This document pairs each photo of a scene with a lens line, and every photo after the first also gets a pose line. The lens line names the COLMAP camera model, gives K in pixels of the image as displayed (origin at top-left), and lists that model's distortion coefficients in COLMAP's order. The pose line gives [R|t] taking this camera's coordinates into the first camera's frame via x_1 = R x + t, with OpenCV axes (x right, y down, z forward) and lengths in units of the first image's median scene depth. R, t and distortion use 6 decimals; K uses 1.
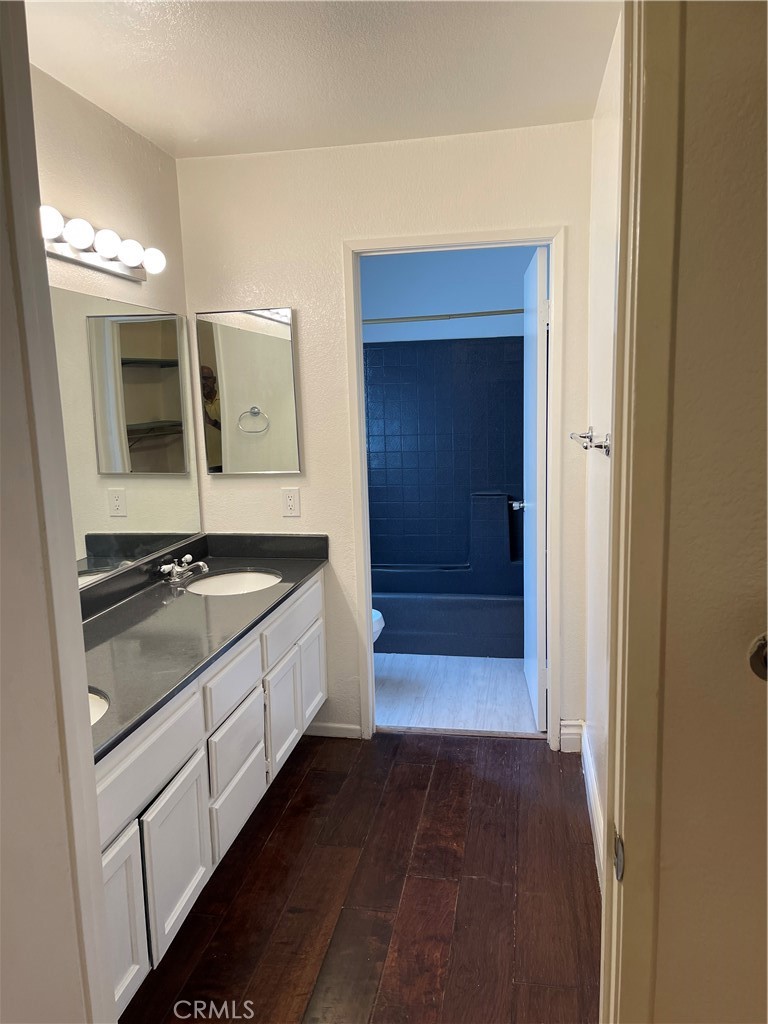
lens RADIAL K [[776.3, 0, 378.0], [0, 776.3, 514.2], [0, 0, 1]] dist [0.057774, -0.071844]
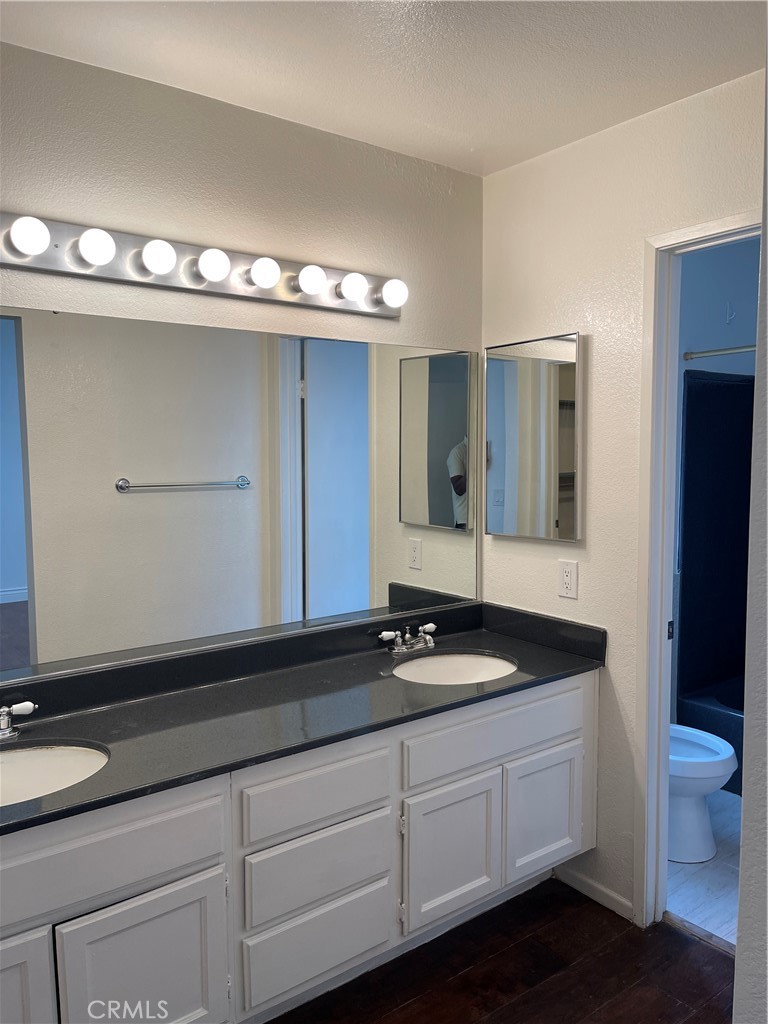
lens RADIAL K [[776.3, 0, 386.3], [0, 776.3, 508.5], [0, 0, 1]] dist [0.057774, -0.071844]
pose [[0.741000, 0.074230, -0.667390, 0.271333], [-0.113365, 0.993434, -0.015375, -0.053267], [0.661867, 0.087052, 0.744550, 0.290472]]
